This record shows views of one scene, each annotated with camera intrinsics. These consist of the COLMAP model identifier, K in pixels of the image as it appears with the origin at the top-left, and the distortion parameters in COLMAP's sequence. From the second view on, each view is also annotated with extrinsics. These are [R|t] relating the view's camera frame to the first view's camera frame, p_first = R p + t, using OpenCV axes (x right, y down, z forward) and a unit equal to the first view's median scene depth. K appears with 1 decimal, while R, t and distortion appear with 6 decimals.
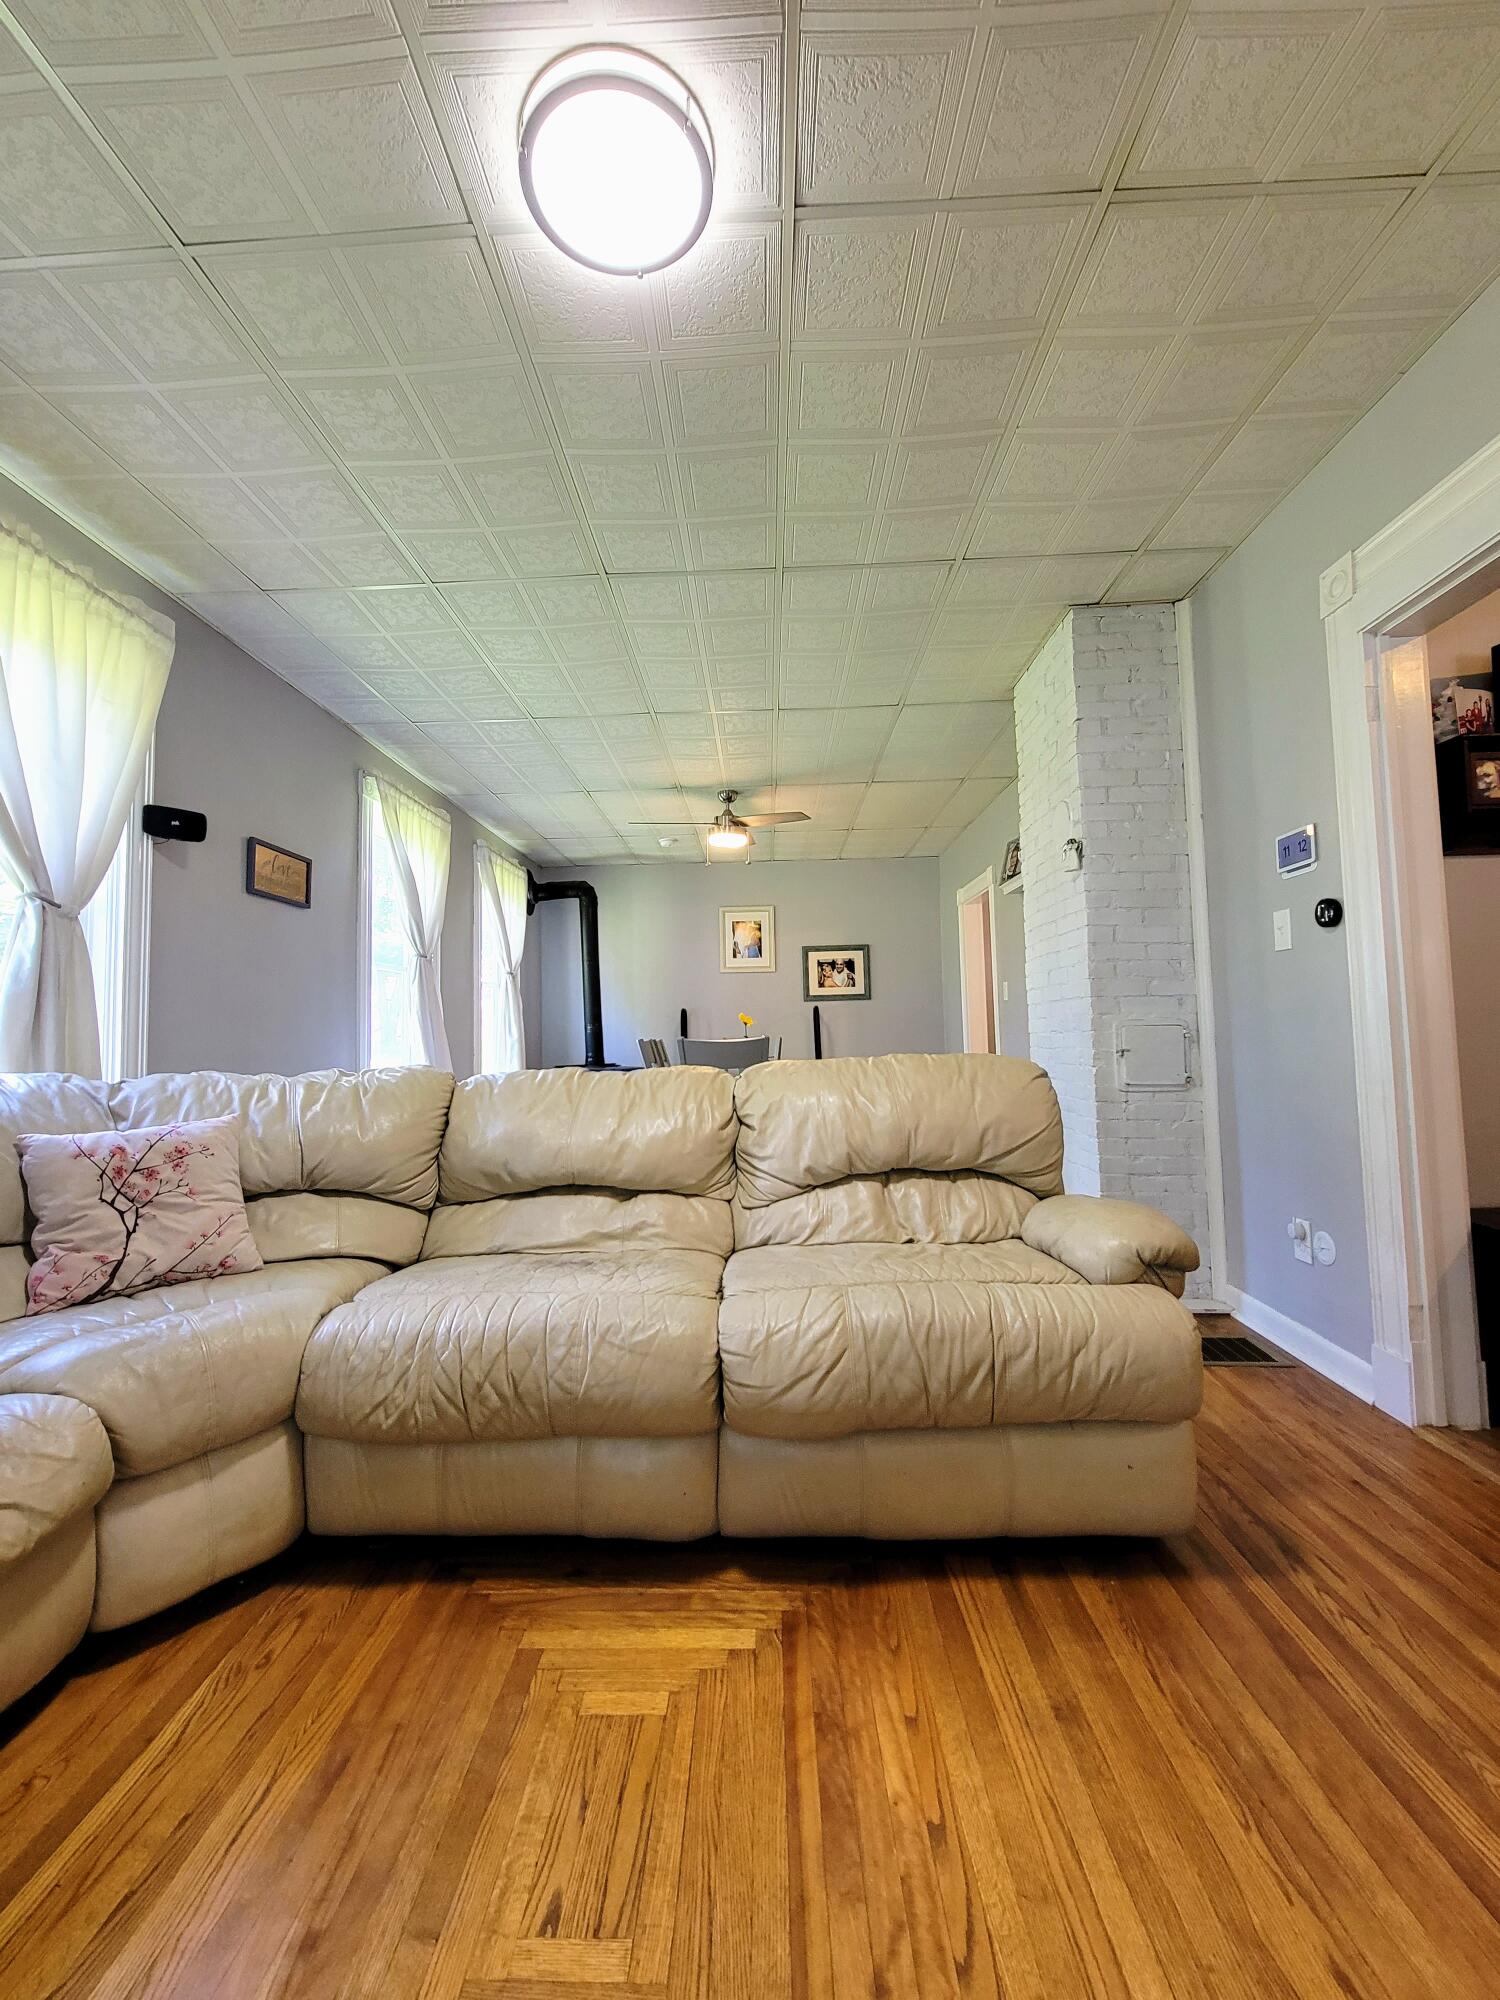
lens RADIAL K [[819.2, 0, 735.0], [0, 819.2, 987.0], [0, 0, 1]] dist [-0.004601, 0.000670]
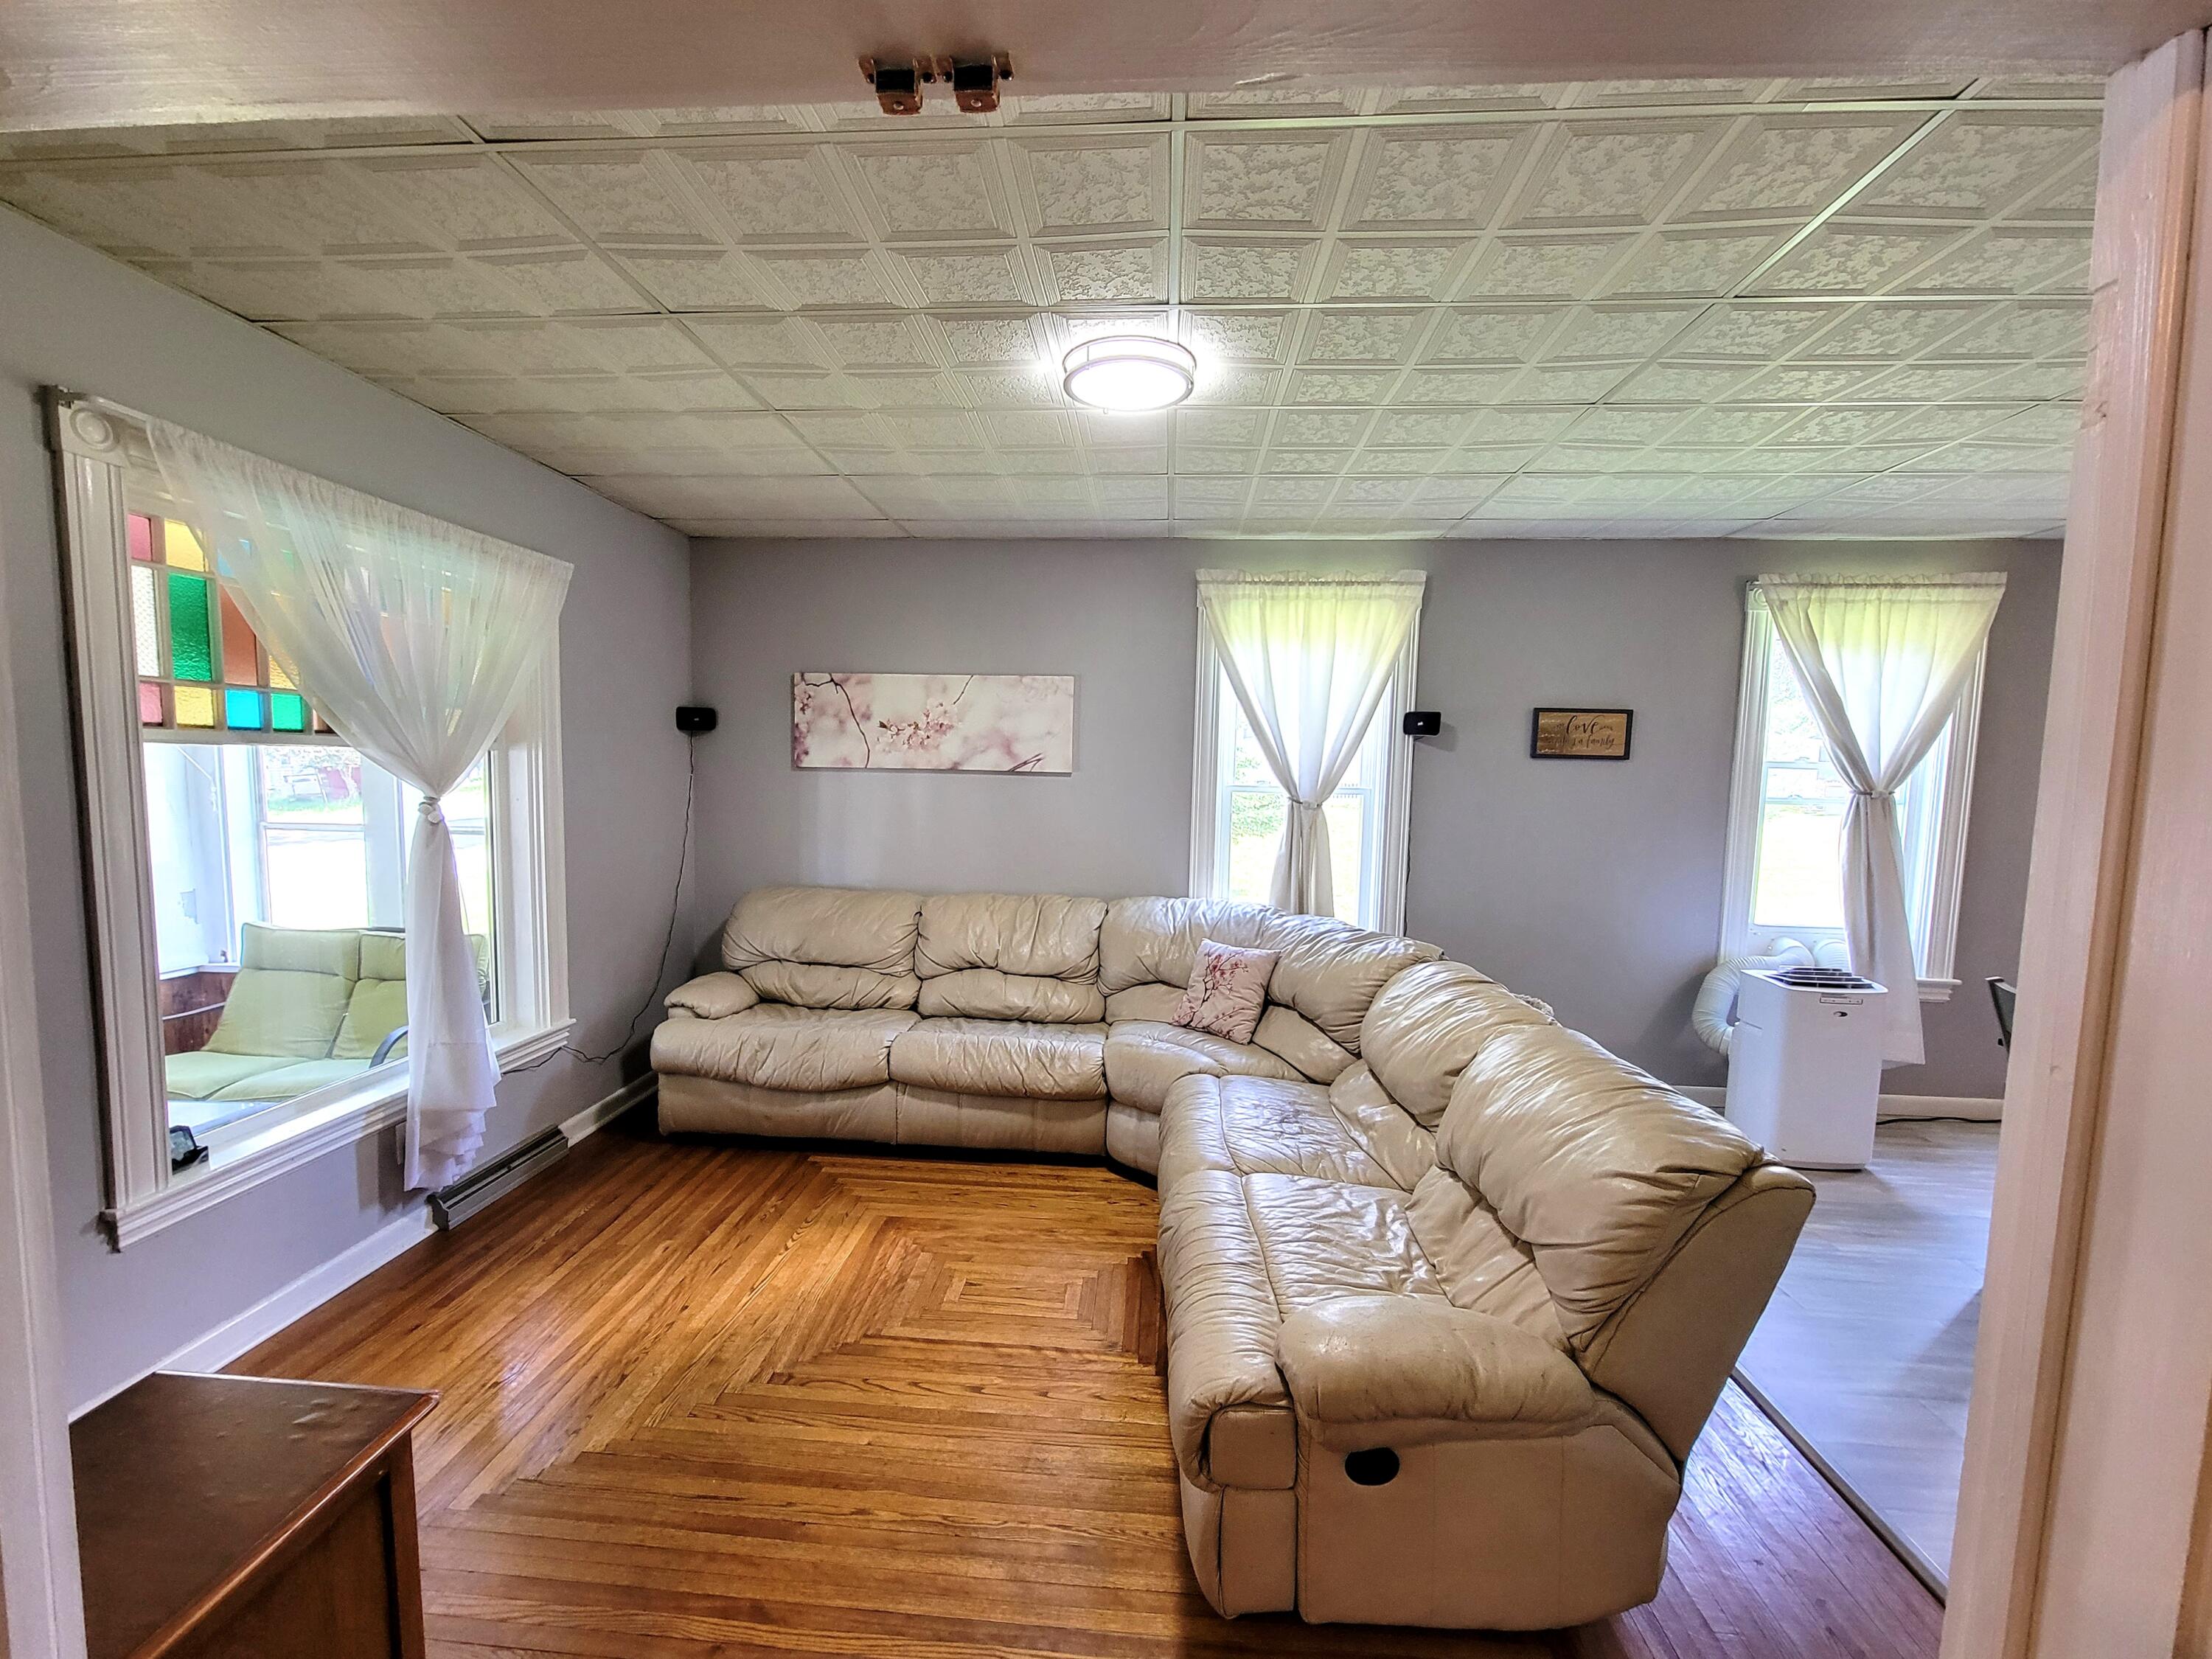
lens RADIAL K [[924.6, 0, 1091.1], [0, 924.6, 849.4], [0, 0, 1]] dist [-0.001704, -0.000055]
pose [[-0.043417, 0.103718, -0.993659, 0.977567], [0.042027, 0.993906, 0.101907, -0.198486], [0.998173, -0.037336, -0.047512, 0.605708]]
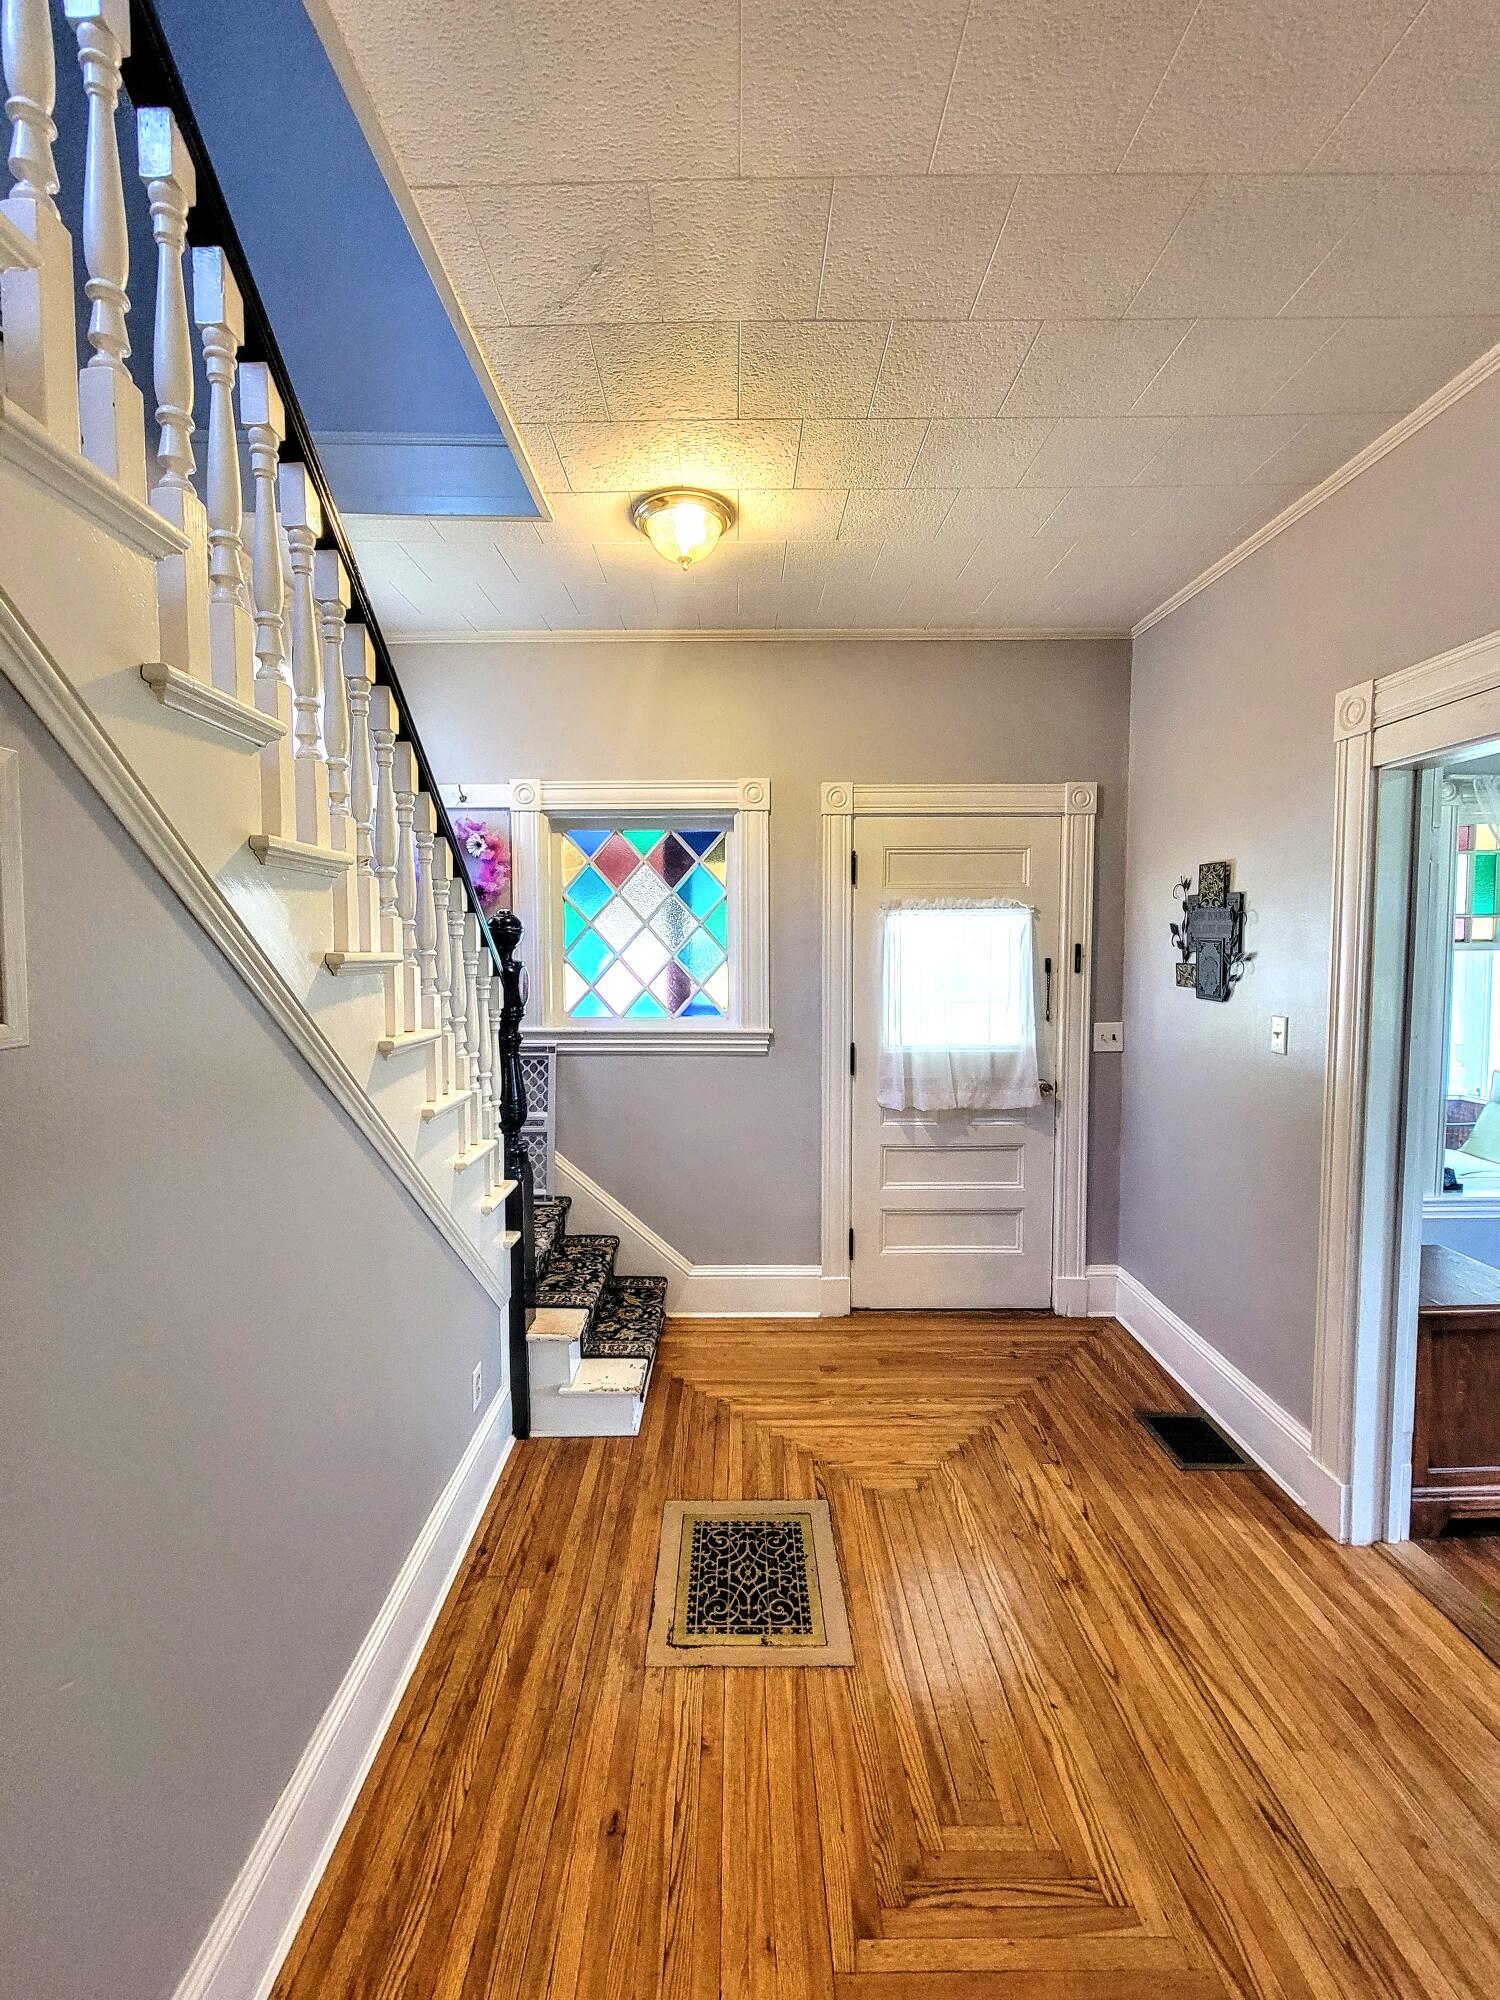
lens RADIAL K [[819.2, 0, 735.0], [0, 819.2, 987.0], [0, 0, 1]] dist [-0.004601, 0.000670]
pose [[-0.999305, 0.023478, -0.028964, 1.426424], [0.023717, 0.999687, -0.007936, -0.203064], [0.028769, -0.008617, -0.999549, 1.051787]]
